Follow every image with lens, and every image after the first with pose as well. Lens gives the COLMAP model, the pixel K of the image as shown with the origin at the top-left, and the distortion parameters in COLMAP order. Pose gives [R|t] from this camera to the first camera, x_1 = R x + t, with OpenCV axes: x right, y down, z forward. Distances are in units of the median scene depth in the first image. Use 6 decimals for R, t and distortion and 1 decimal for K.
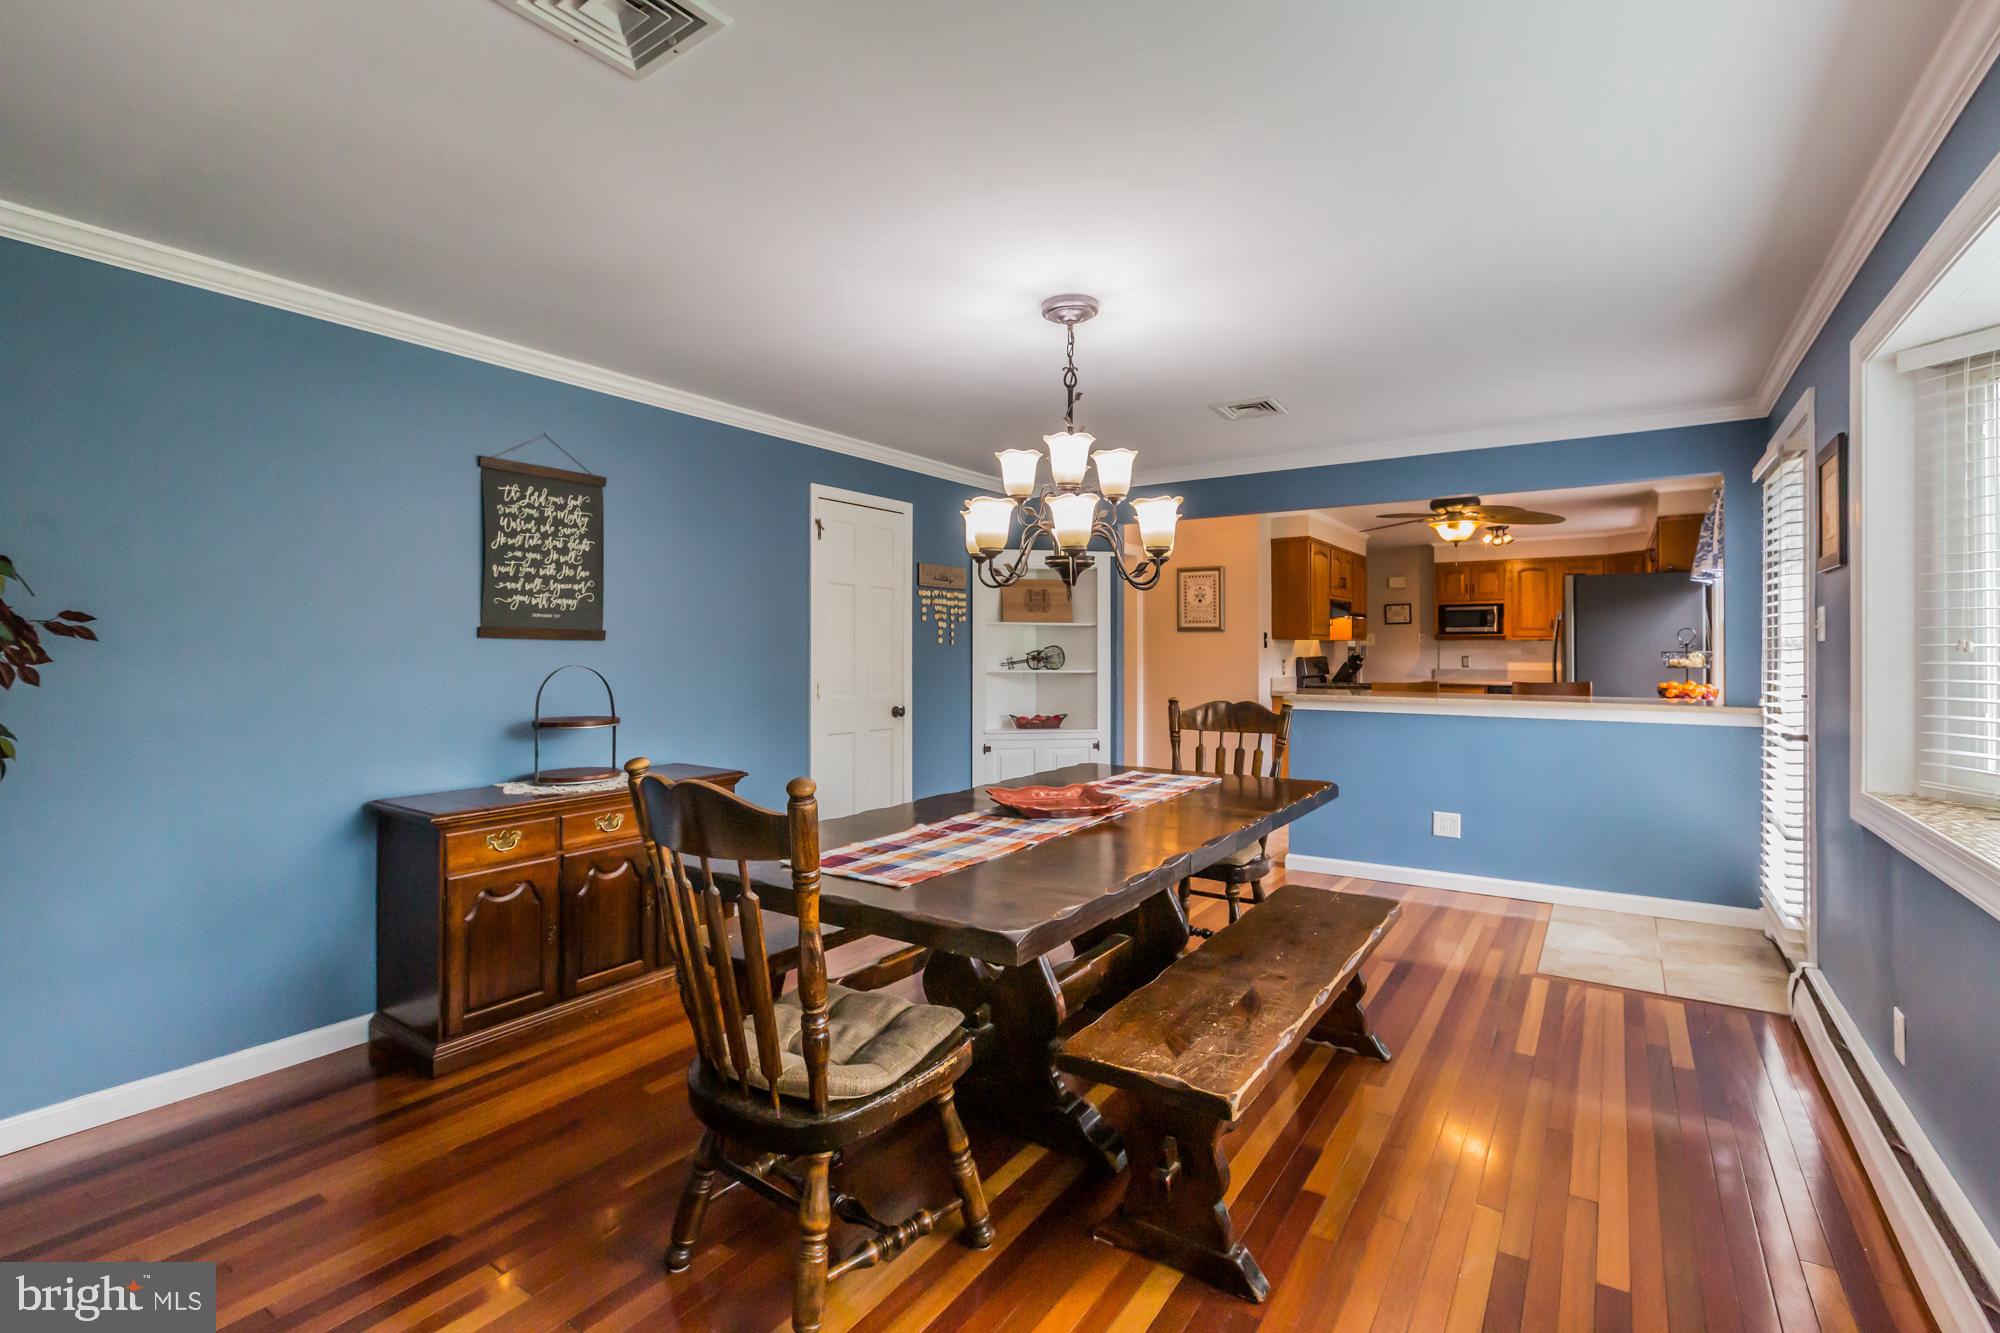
lens RADIAL K [[906.1, 0, 1006.1], [0, 906.1, 633.7], [0, 0, 1]] dist [0.000126, 0.000101]
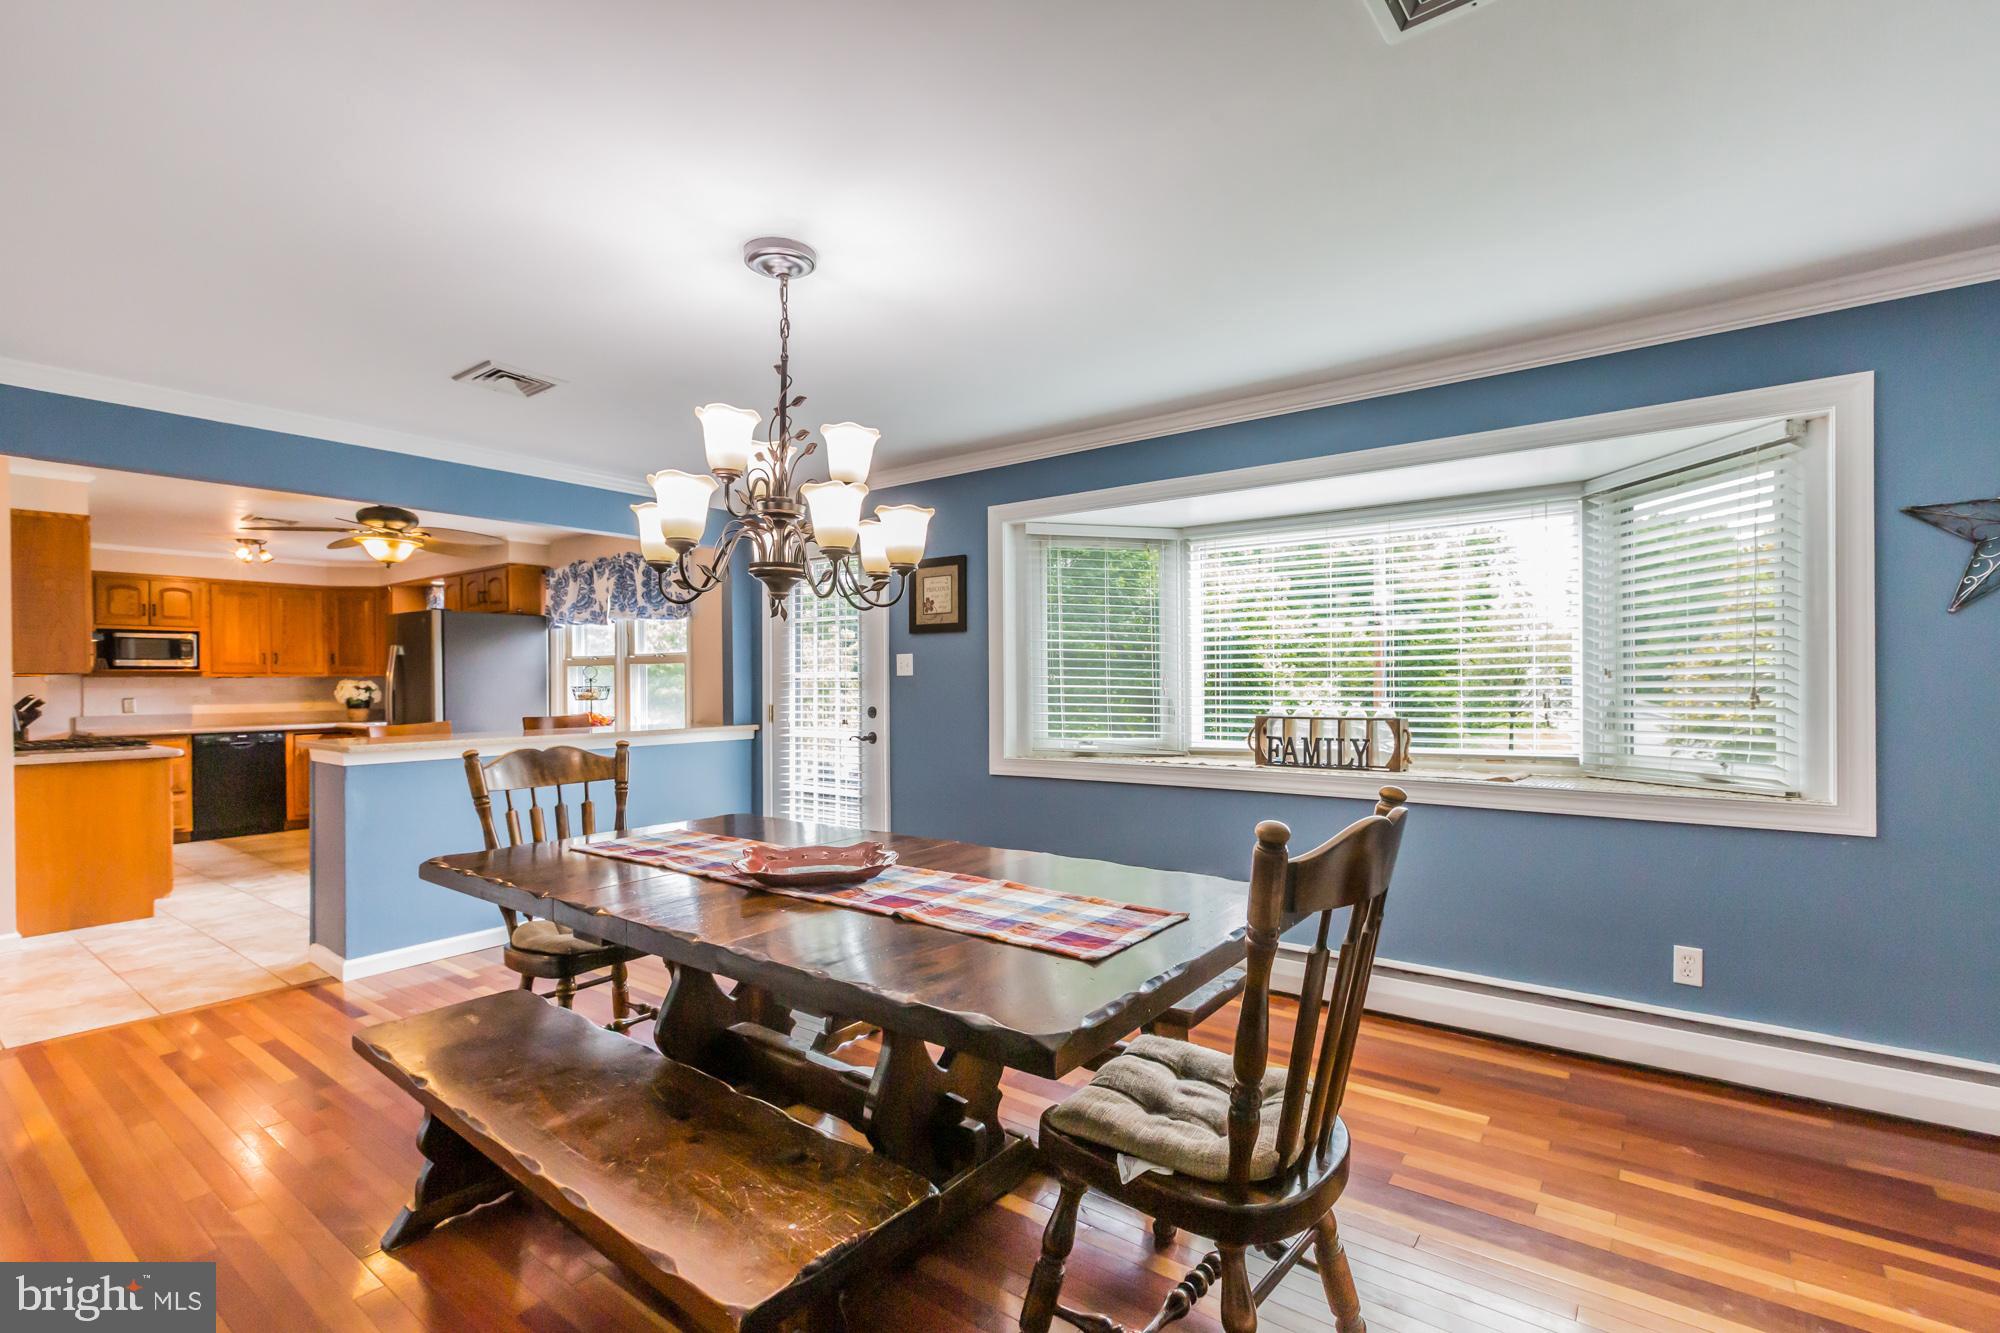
lens RADIAL K [[905.1, 0, 1005.7], [0, 905.1, 663.1], [0, 0, 1]] dist [0.001014, 0.000678]
pose [[0.046887, 0.019820, 0.998704, -0.594728], [-0.006776, 0.999786, -0.019523, 0.014454], [-0.998877, -0.005852, 0.047011, 0.625067]]
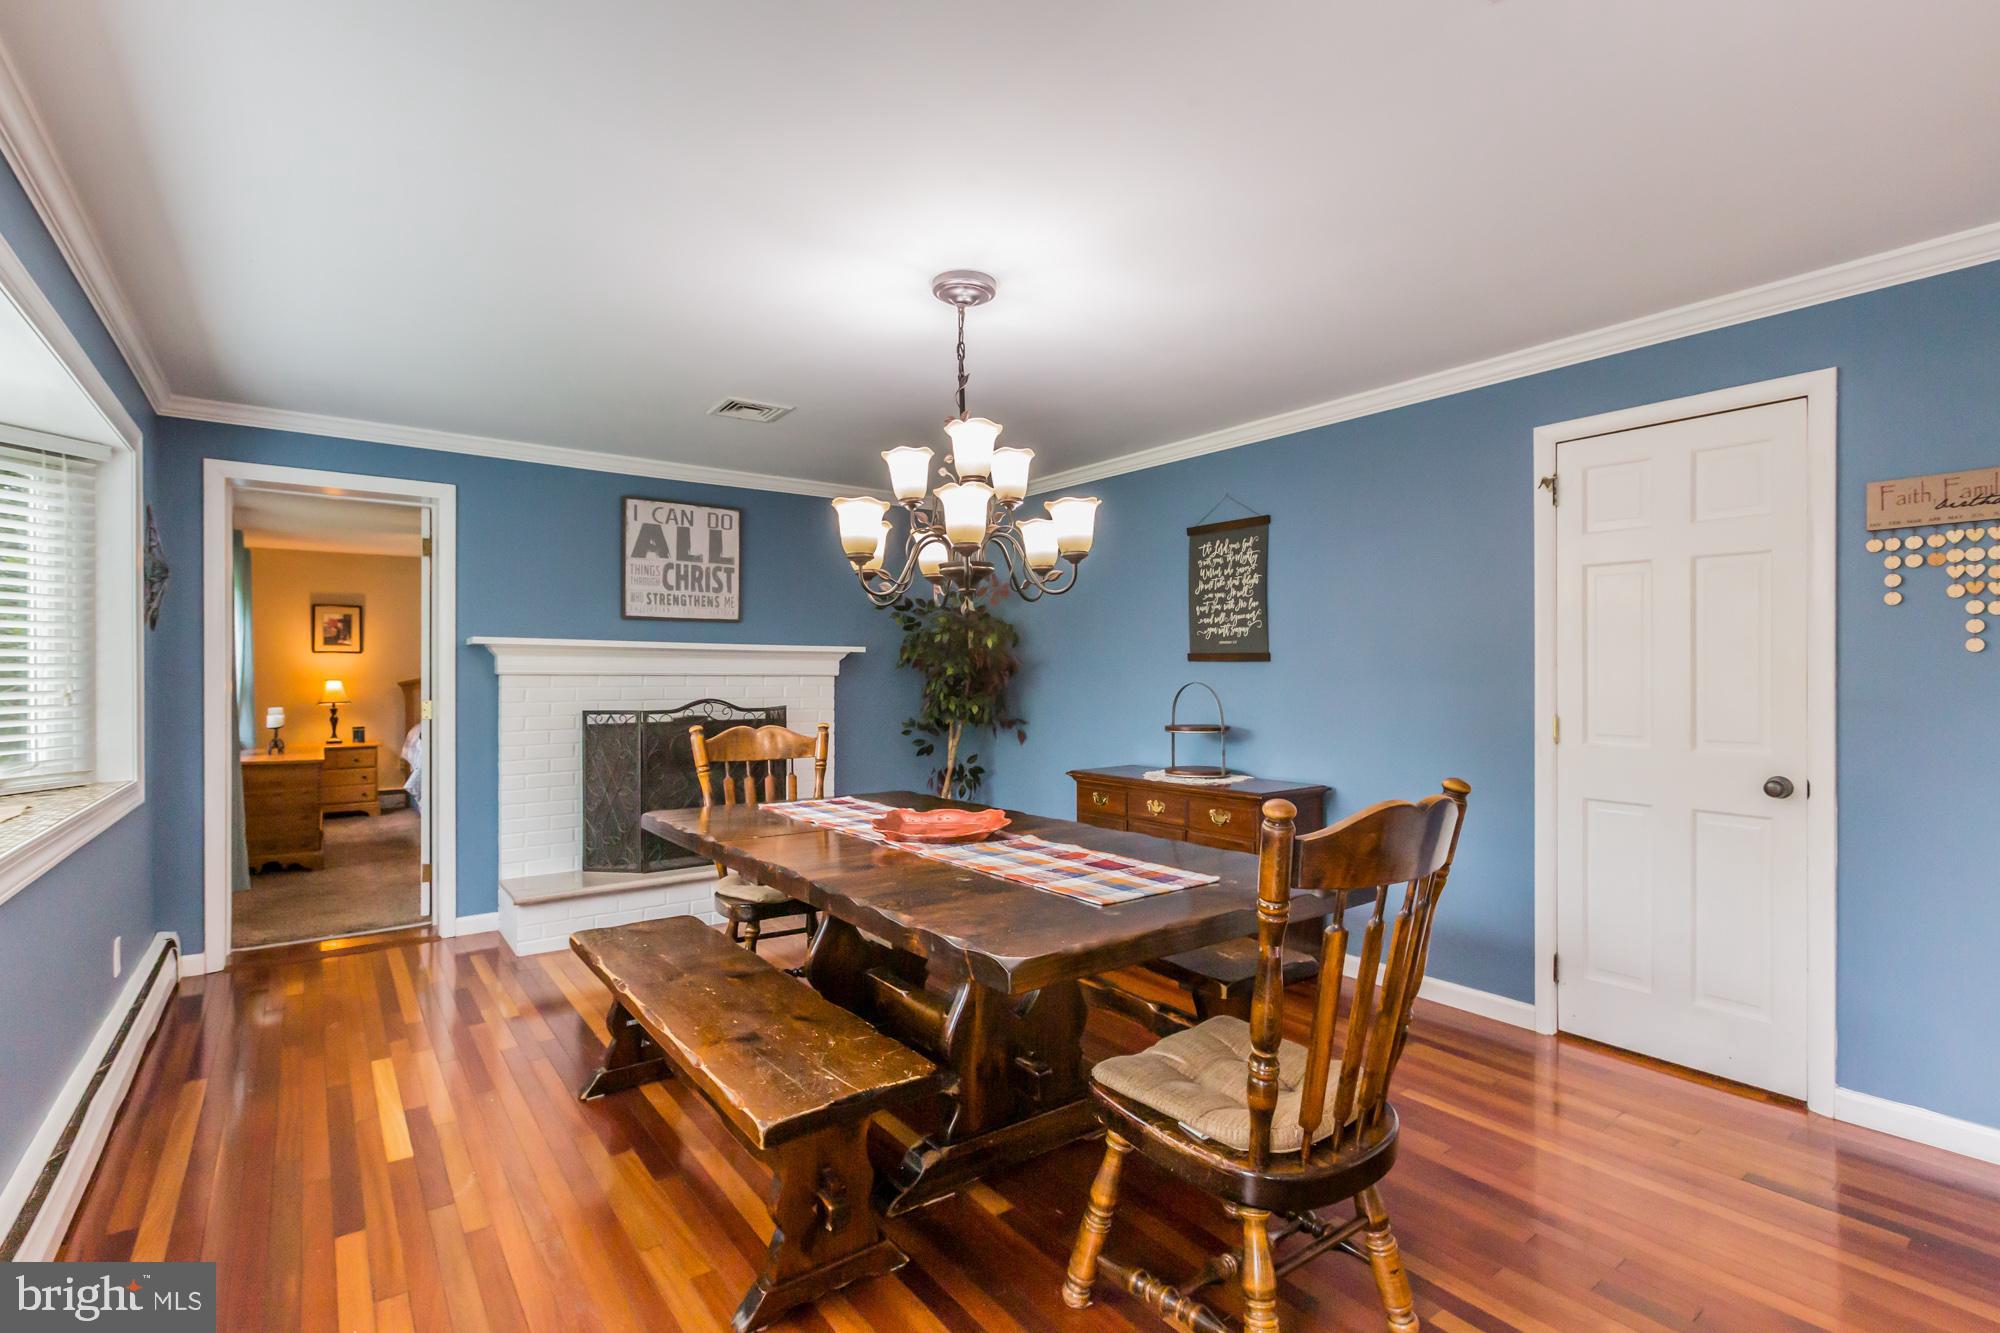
lens RADIAL K [[921.8, 0, 1007.6], [0, 921.8, 674.5], [0, 0, 1]] dist [0.000449, 0.000336]
pose [[-0.321900, 0.001270, -0.946773, 0.755386], [0.017020, 0.999845, -0.004446, 0.023641], [0.946621, -0.017545, -0.321871, 1.091777]]
